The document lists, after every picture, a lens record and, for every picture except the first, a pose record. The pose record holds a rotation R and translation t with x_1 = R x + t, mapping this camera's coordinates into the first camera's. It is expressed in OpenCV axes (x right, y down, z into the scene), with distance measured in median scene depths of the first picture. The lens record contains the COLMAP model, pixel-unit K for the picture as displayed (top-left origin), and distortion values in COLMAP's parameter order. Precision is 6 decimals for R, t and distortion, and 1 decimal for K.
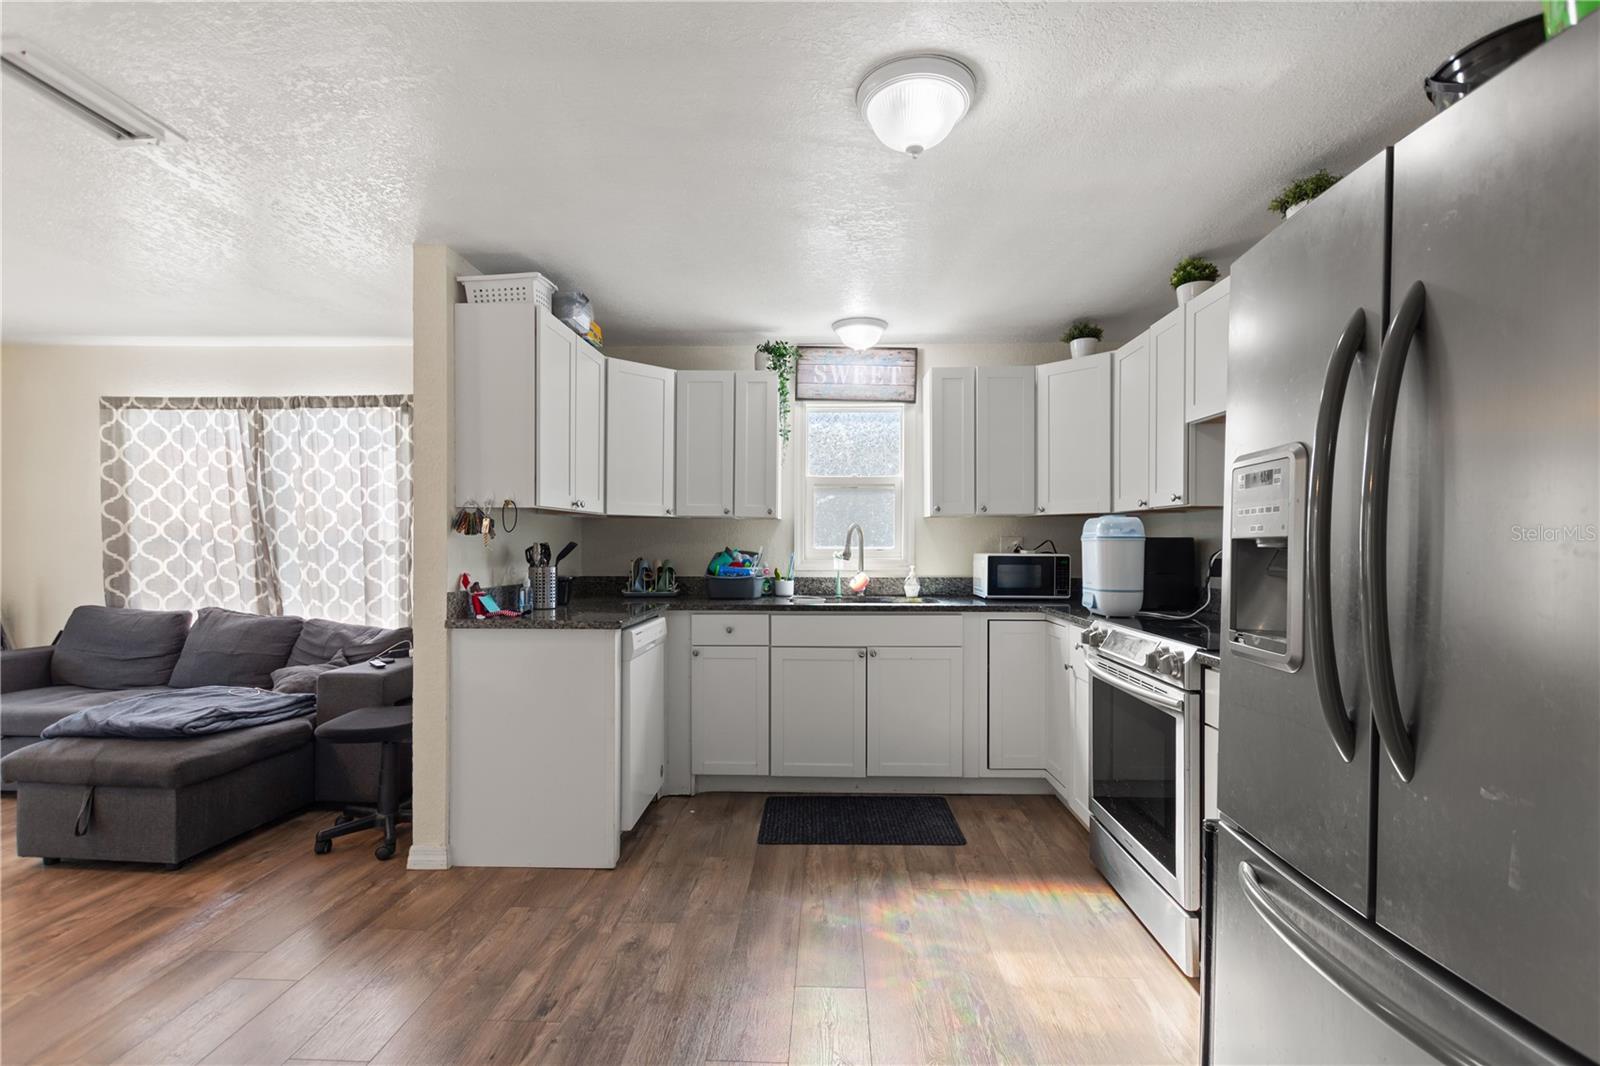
lens RADIAL K [[722.4, 0, 809.0], [0, 722.4, 546.6], [0, 0, 1]] dist [0.016005, -0.007929]
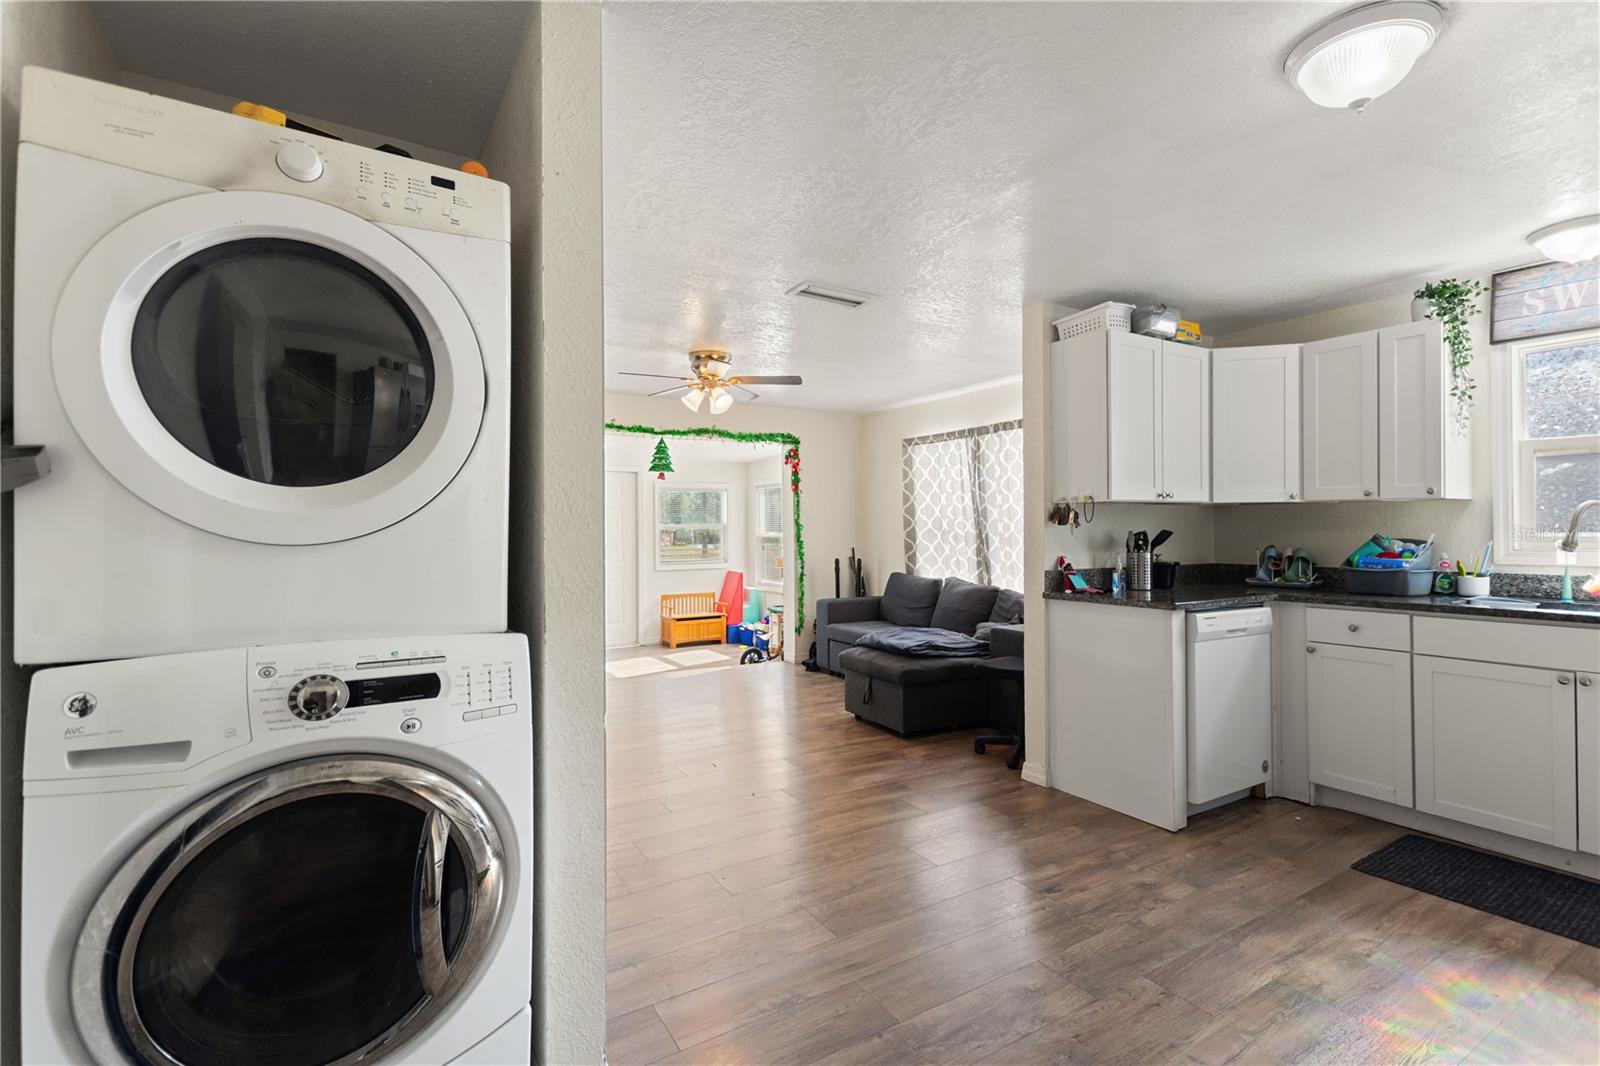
lens RADIAL K [[734.2, 0, 808.5], [0, 734.2, 523.3], [0, 0, 1]] dist [-0.000409, 0.000137]
pose [[0.552327, -0.014774, -0.833497, 0.239007], [0.001885, 0.999863, -0.016474, 0.000499], [0.833626, 0.007528, 0.552278, -0.043151]]
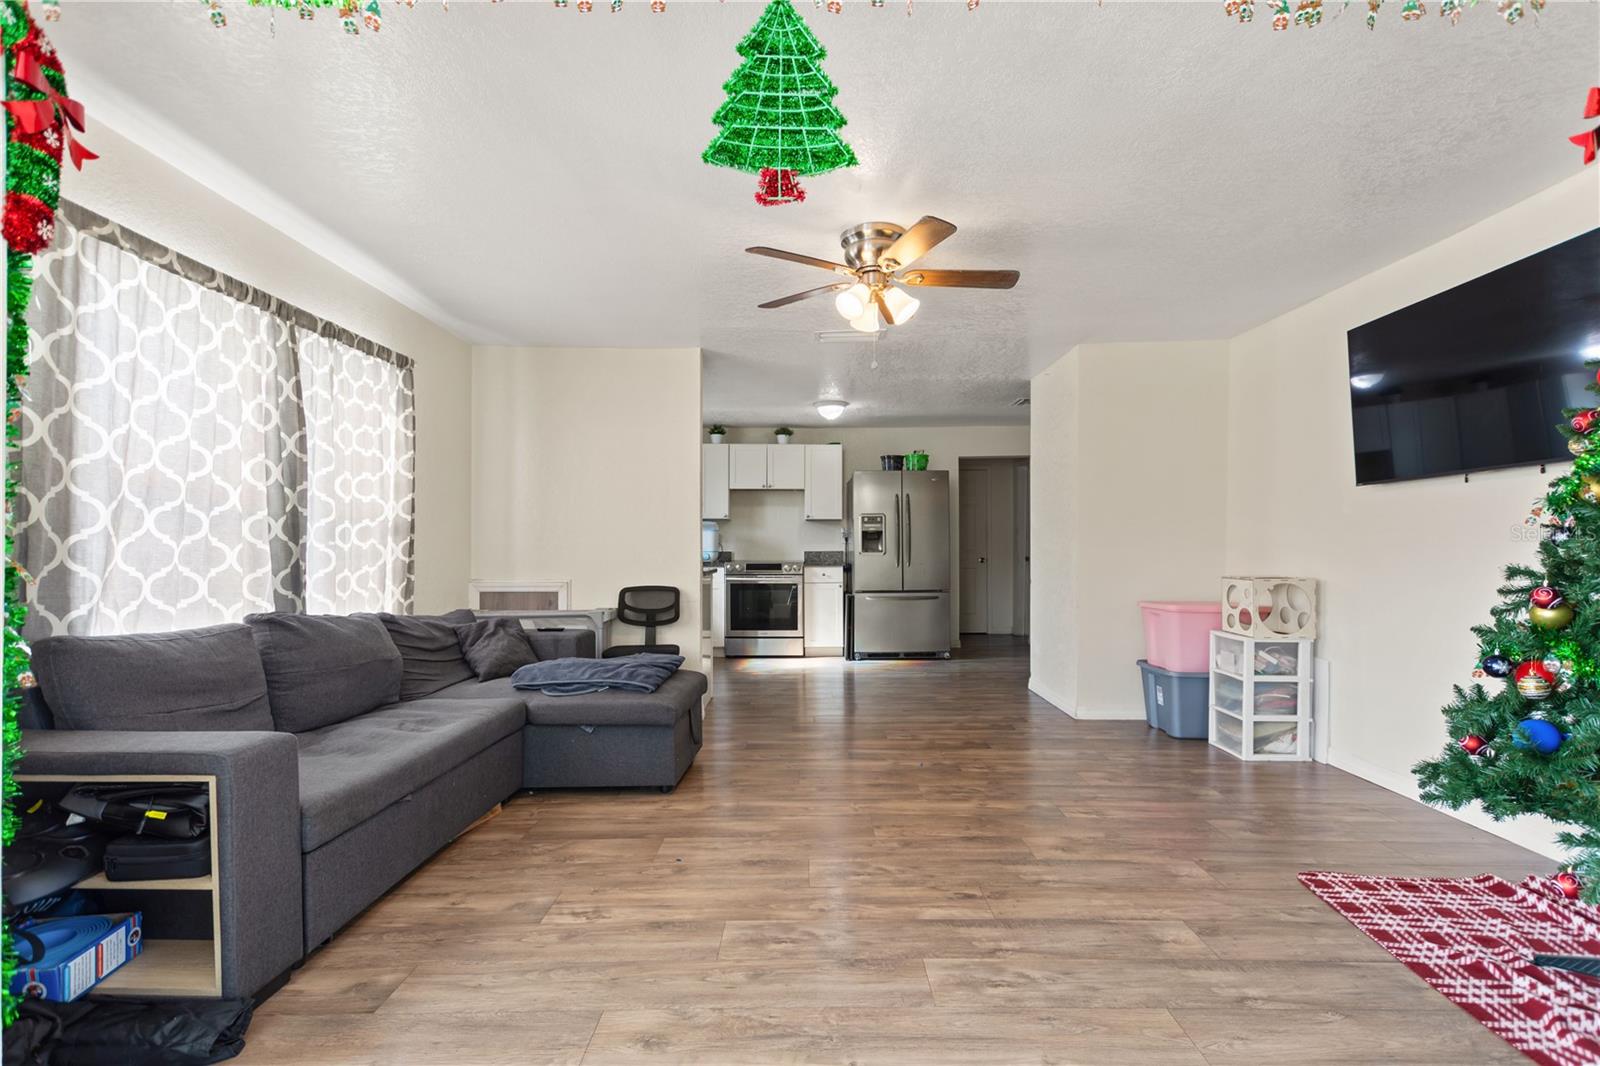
lens RADIAL K [[709.2, 0, 794.6], [0, 709.2, 541.8], [0, 0, 1]] dist [-0.001172, 0.000105]
pose [[-0.006735, 0.002433, 0.999974, -1.470347], [0.005734, 0.999981, -0.002394, 0.024324], [-0.999961, 0.005718, -0.006749, 0.539645]]
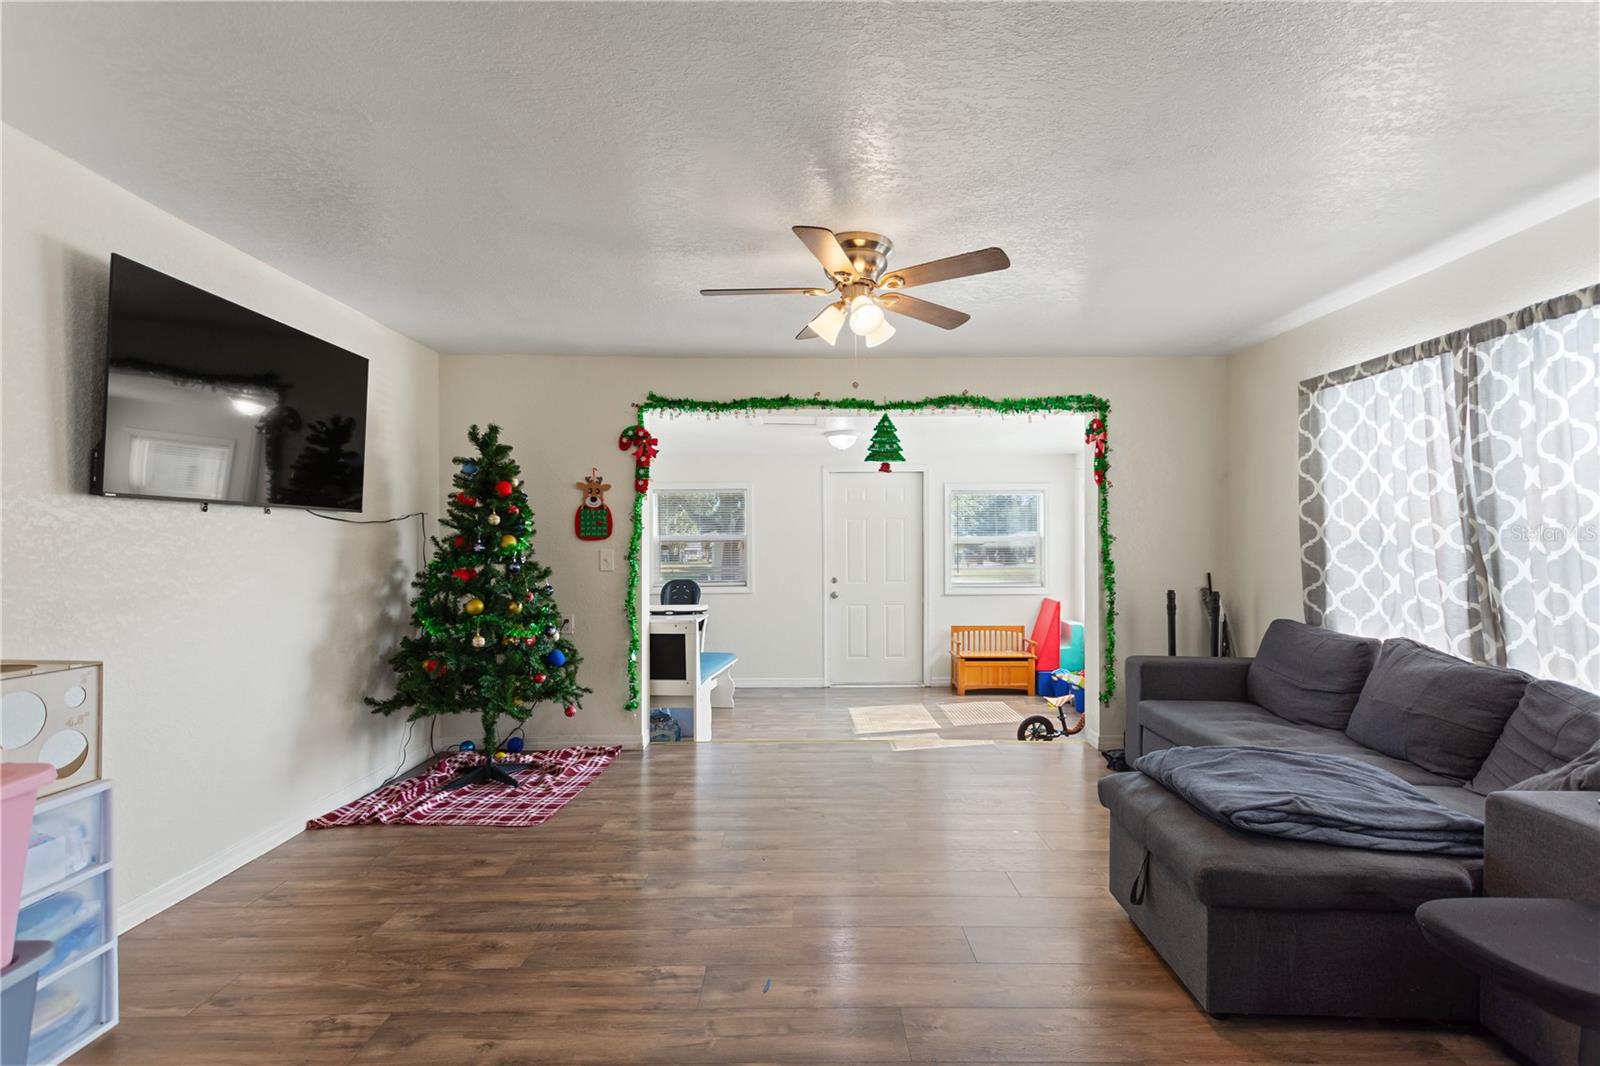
lens RADIAL K [[722.4, 0, 809.0], [0, 722.4, 546.6], [0, 0, 1]] dist [0.016005, -0.007929]
pose [[0.039925, -0.003235, -0.999197, -0.126626], [-0.007924, 0.999962, -0.003555, -0.000454], [0.999171, 0.008059, 0.039898, 0.387928]]
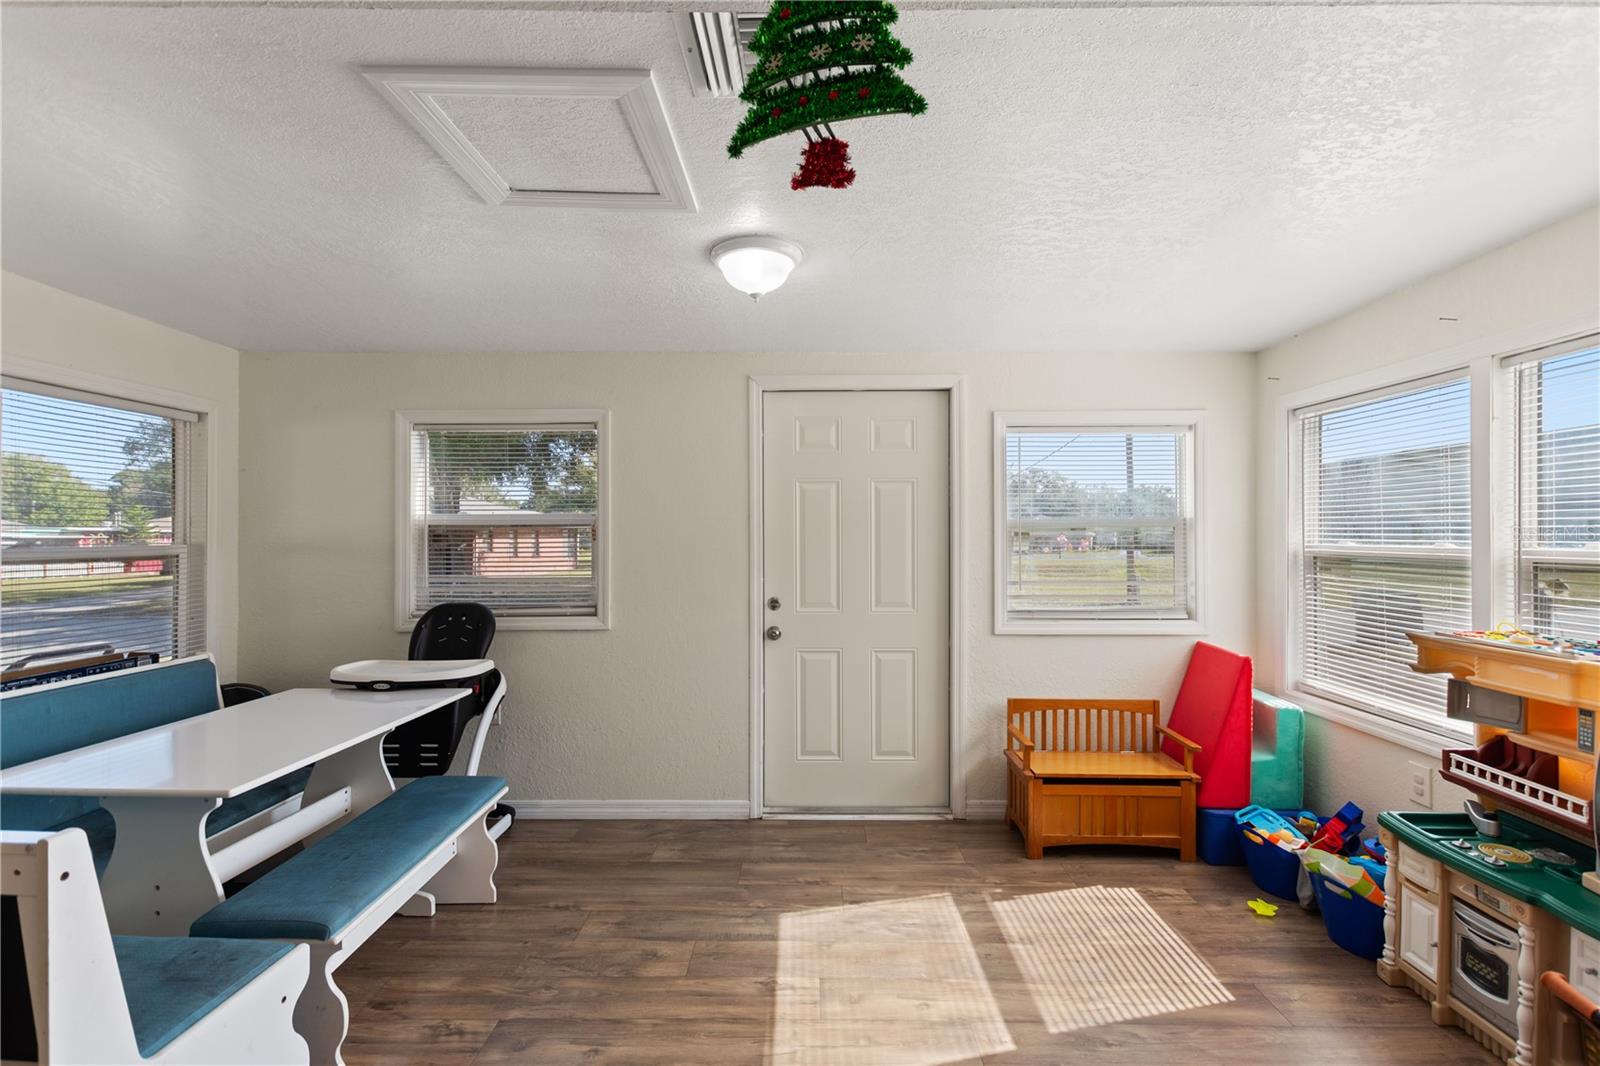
lens RADIAL K [[722.4, 0, 809.0], [0, 722.4, 546.6], [0, 0, 1]] dist [0.016005, -0.007929]
pose [[0.027517, 0.011227, -0.999558, -0.977537], [-0.008902, 0.999900, 0.010986, -0.007099], [0.999582, 0.008596, 0.027614, 0.535287]]
